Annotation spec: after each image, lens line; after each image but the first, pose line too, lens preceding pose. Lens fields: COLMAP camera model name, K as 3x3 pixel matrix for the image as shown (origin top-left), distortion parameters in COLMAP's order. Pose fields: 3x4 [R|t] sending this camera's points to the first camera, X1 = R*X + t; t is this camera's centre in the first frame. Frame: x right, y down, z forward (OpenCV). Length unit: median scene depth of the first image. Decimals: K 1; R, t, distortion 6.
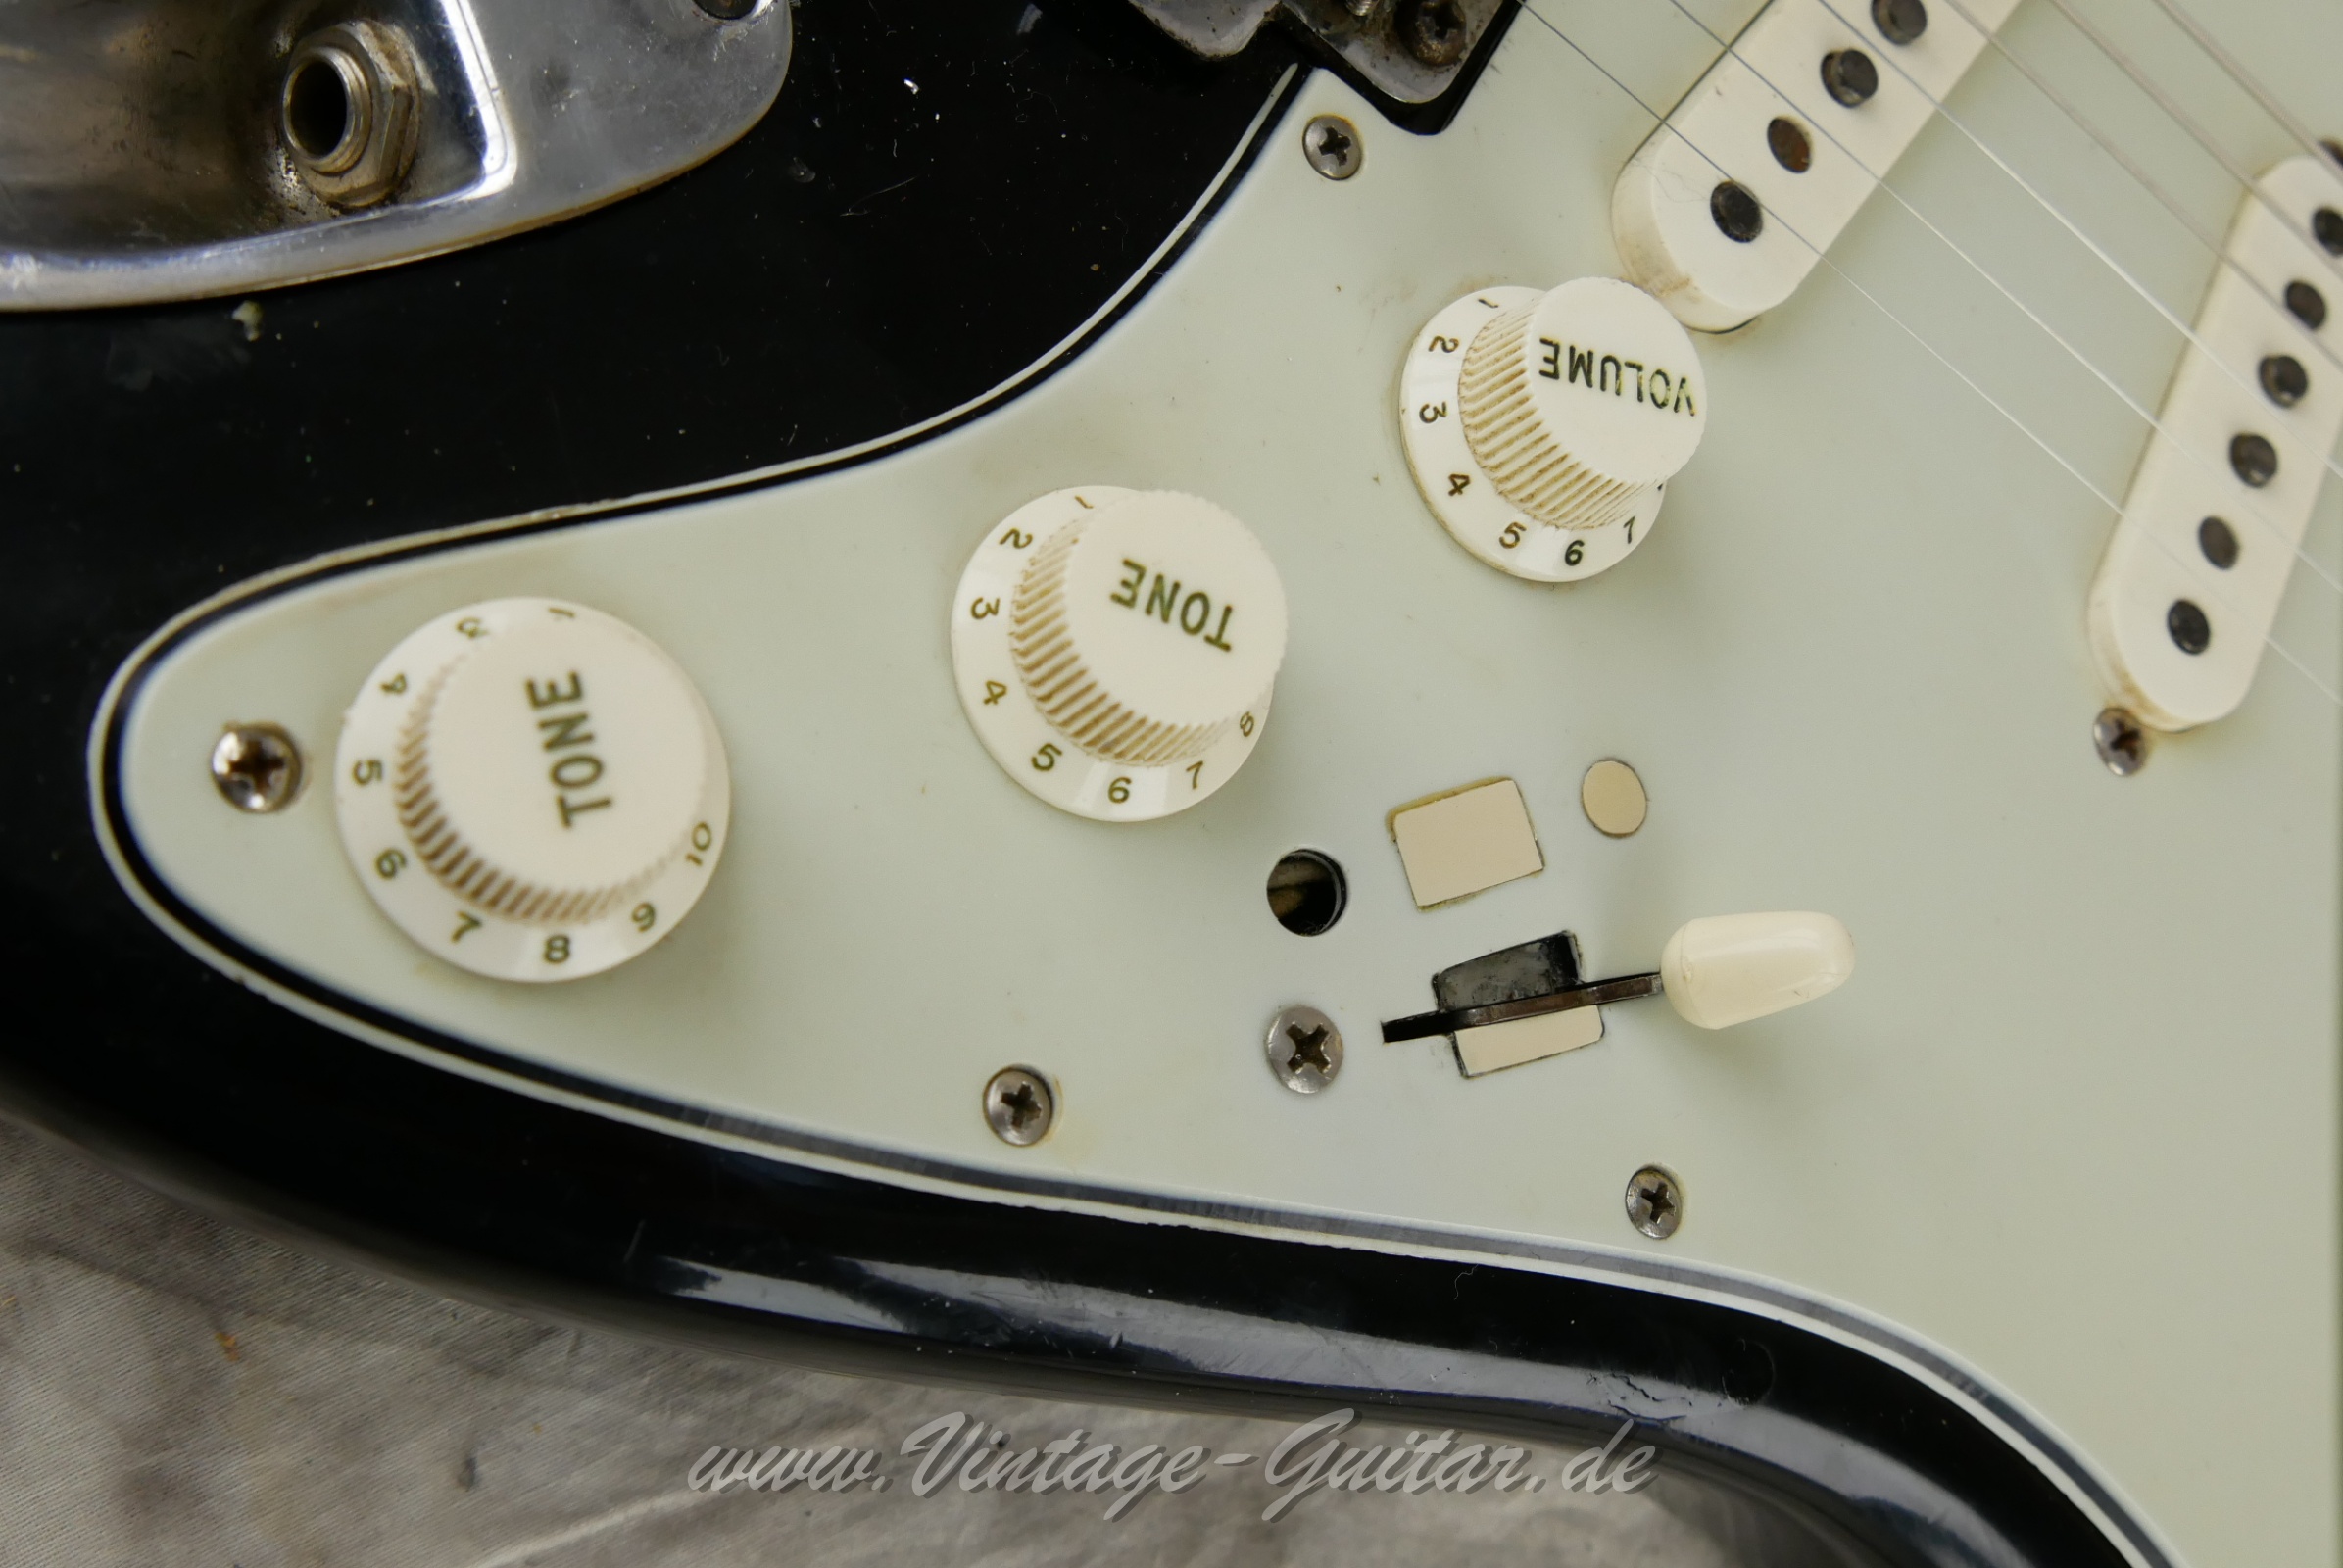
lens RADIAL K [[2323.5, 0, 1173.7], [0, 2323.5, 797.1], [0, 0, 1]] dist [-0.045602, 0.003769]
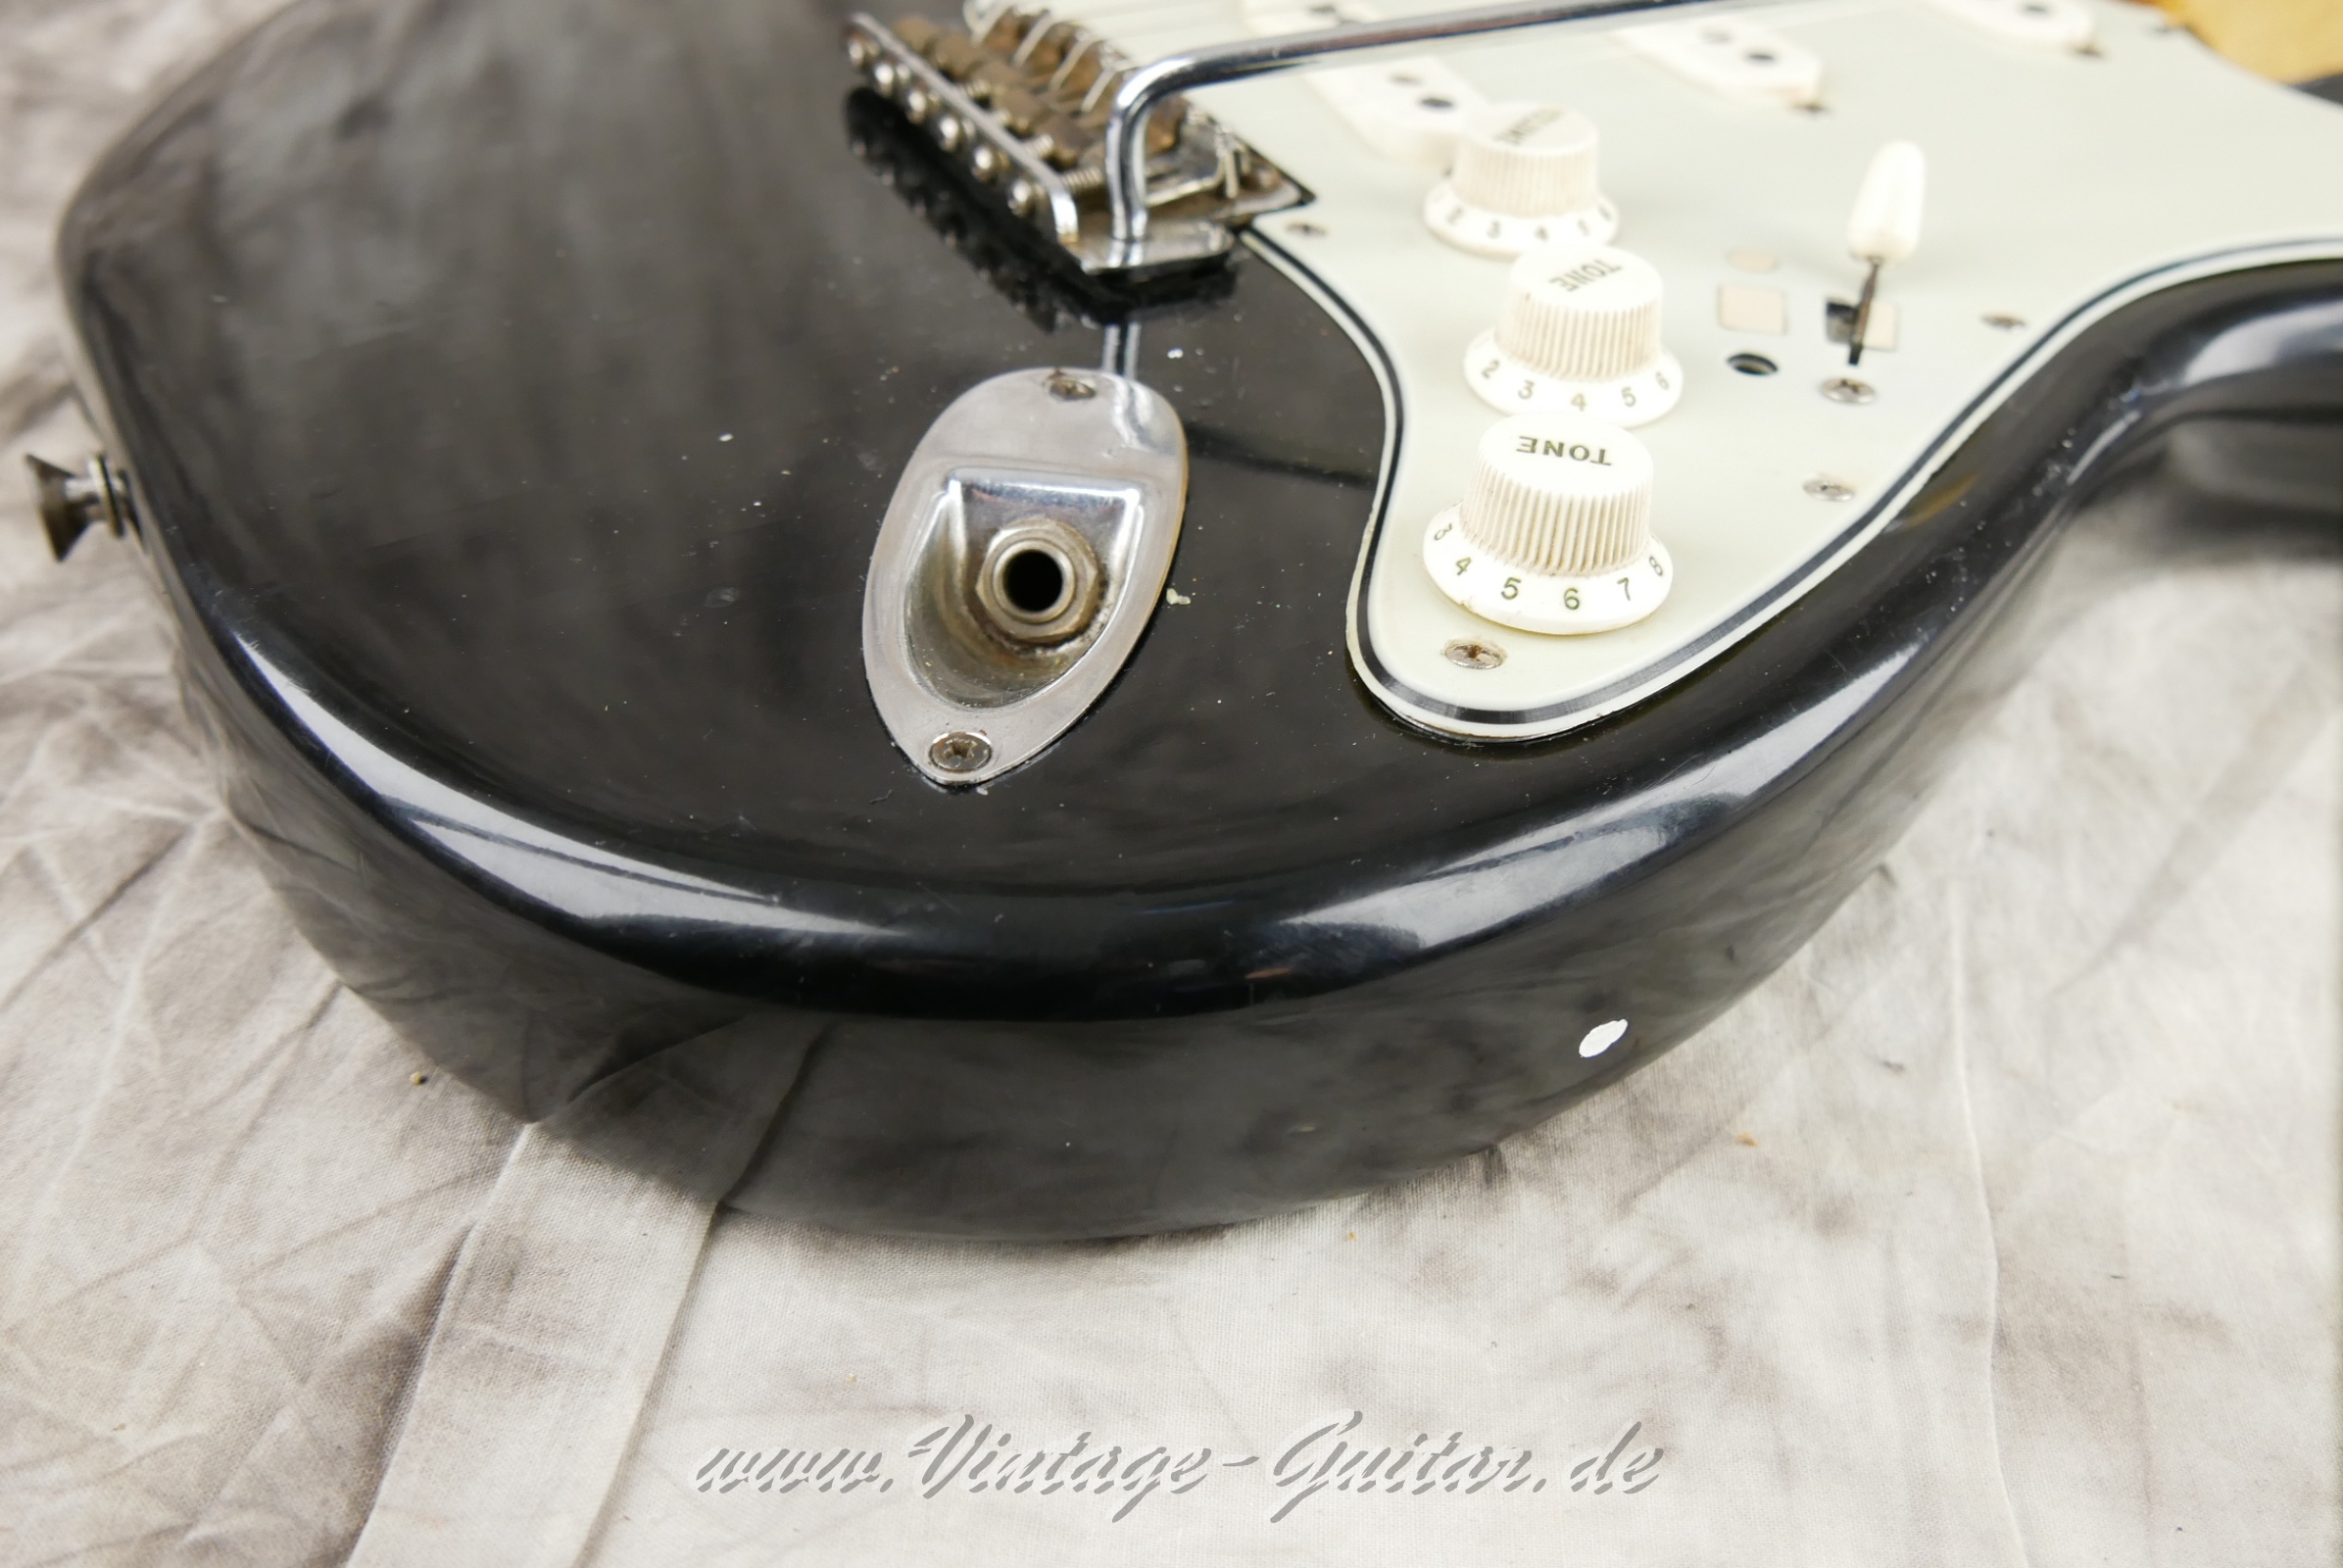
lens RADIAL K [[2323.5, 0, 1173.7], [0, 2323.5, 797.1], [0, 0, 1]] dist [-0.045602, 0.003769]
pose [[0.476520, -0.789450, 0.386907, -0.938797], [0.879034, 0.435389, -0.194258, 0.124053], [-0.015098, 0.432672, 0.901425, -0.280197]]
